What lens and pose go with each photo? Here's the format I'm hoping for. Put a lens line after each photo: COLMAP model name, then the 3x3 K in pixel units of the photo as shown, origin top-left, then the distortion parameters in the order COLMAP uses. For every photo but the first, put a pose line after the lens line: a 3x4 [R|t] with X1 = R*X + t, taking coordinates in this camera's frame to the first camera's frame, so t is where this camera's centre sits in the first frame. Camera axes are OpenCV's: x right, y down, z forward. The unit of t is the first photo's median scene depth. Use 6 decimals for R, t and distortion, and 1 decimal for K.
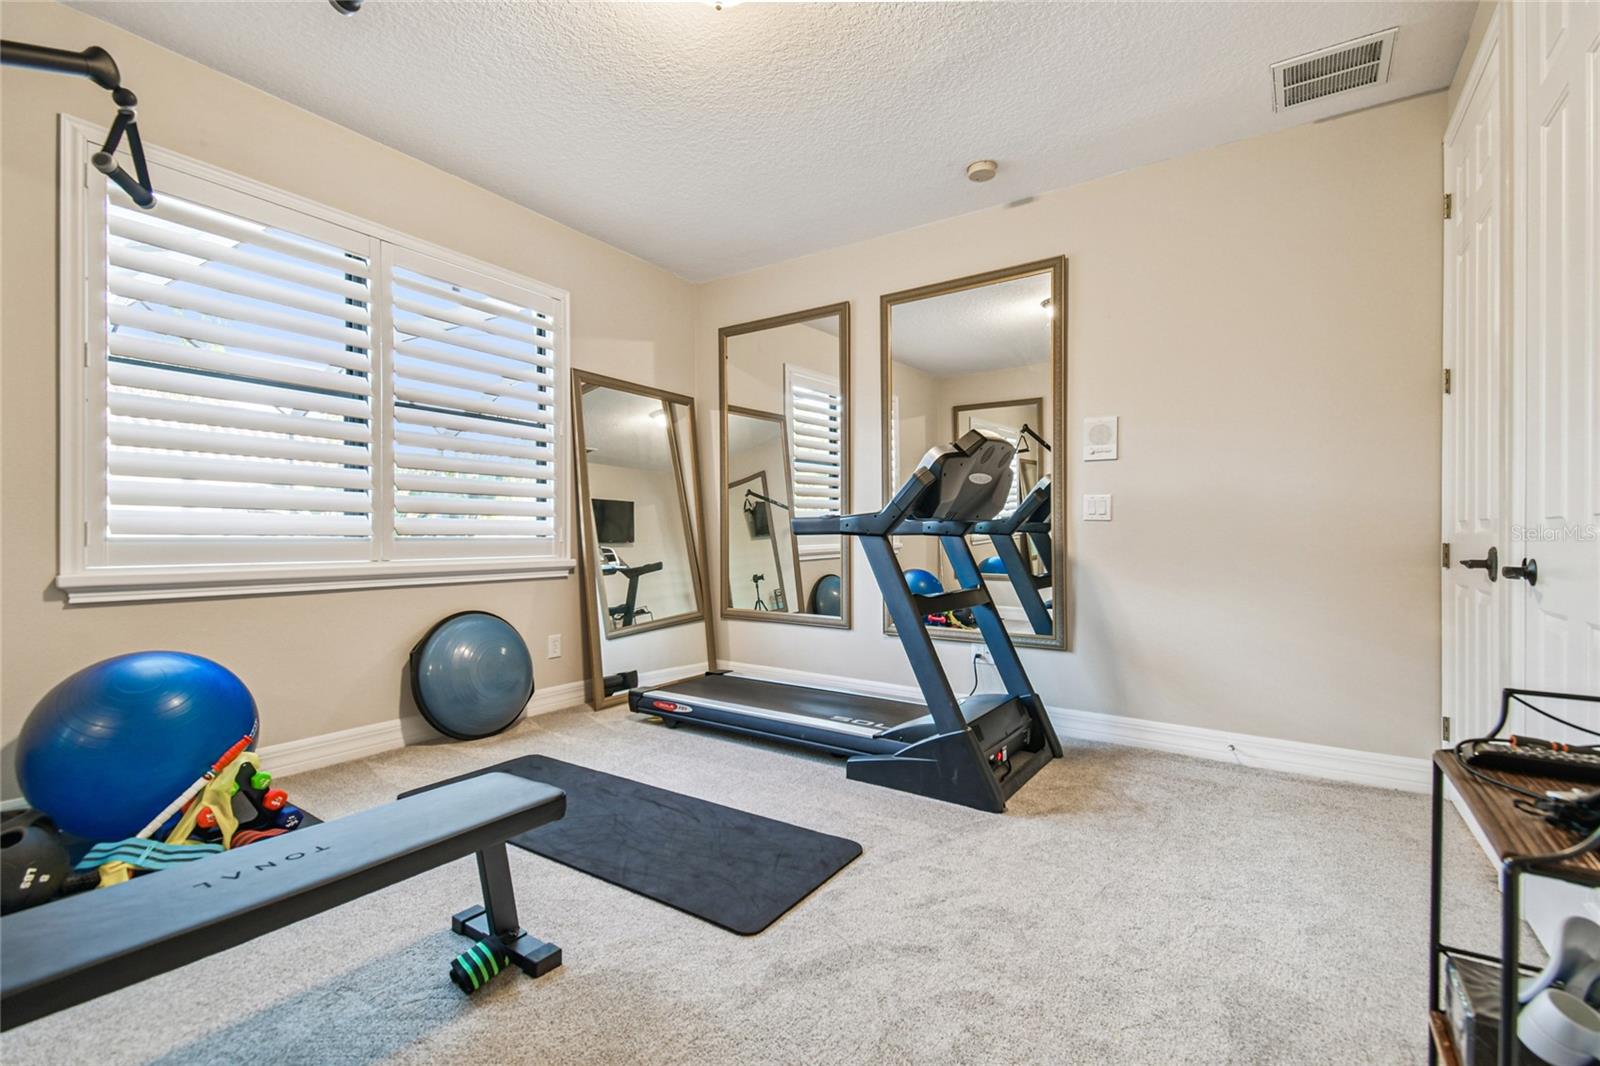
lens RADIAL K [[693.2, 0, 792.8], [0, 693.2, 534.2], [0, 0, 1]] dist [0.041144, -0.025793]
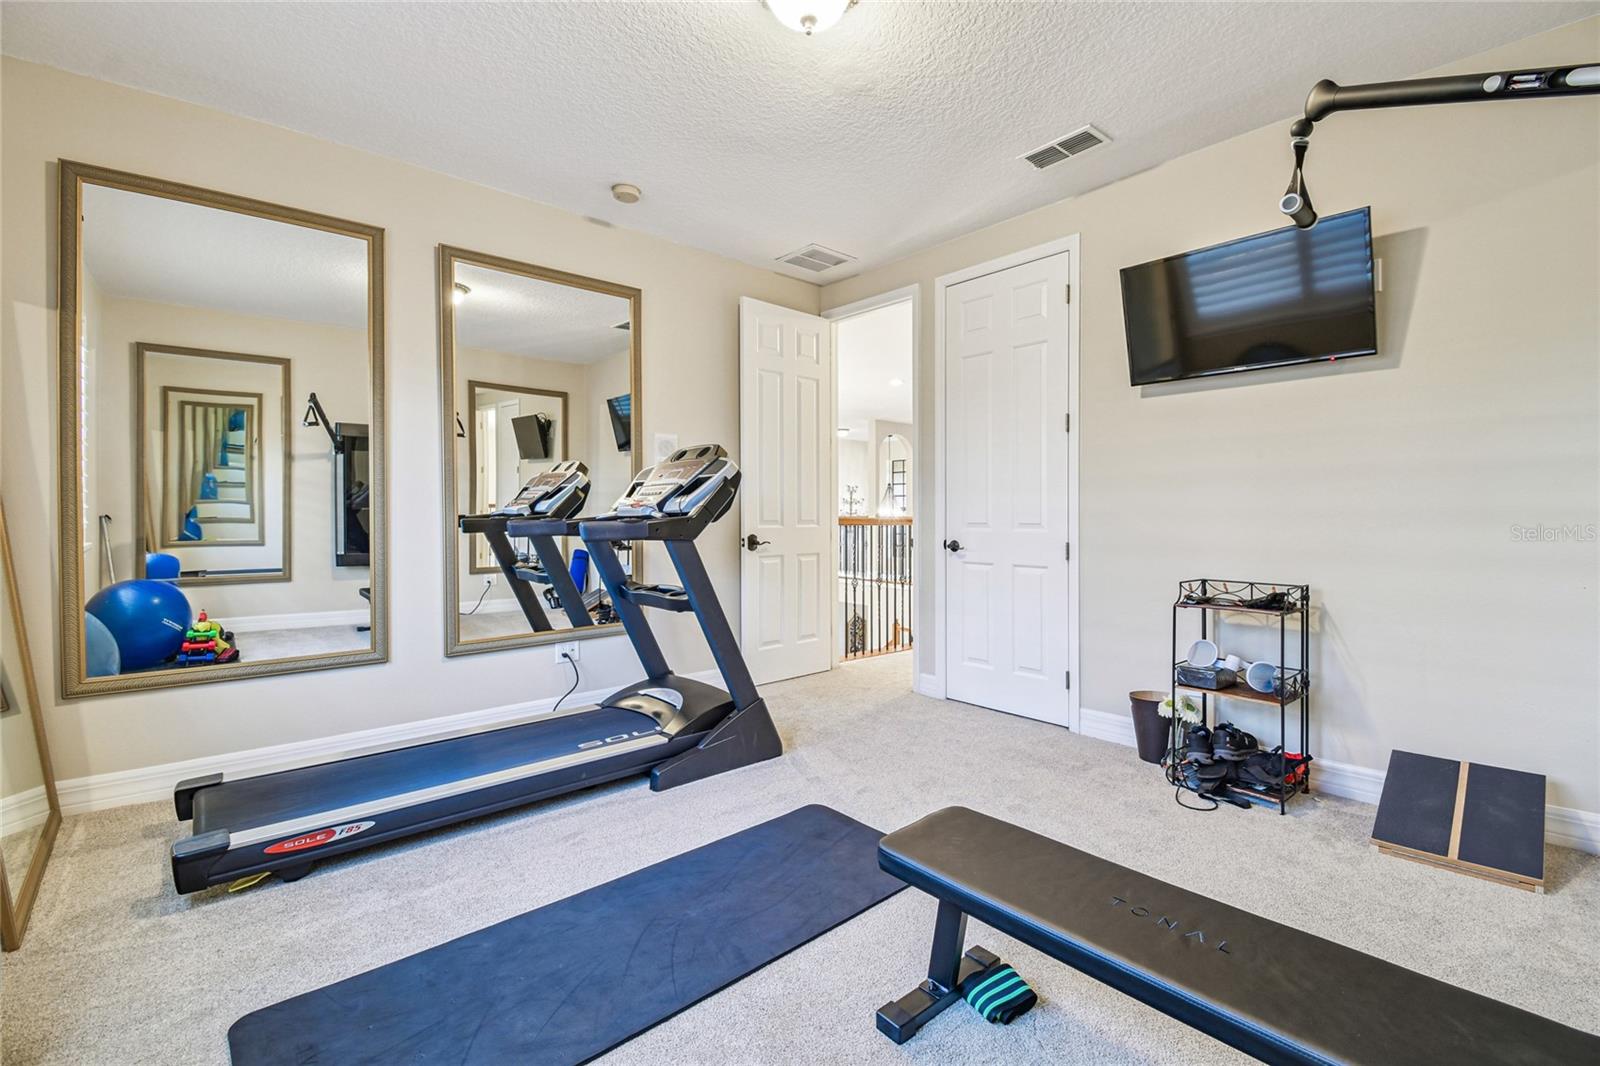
lens RADIAL K [[692.3, 0, 796.6], [0, 692.3, 525.3], [0, 0, 1]] dist [-0.040351, -0.000307]
pose [[0.237626, -0.018843, 0.971174, -0.669119], [0.003586, 0.999822, 0.018521, -0.031177], [-0.971350, -0.000919, 0.237651, 0.491766]]
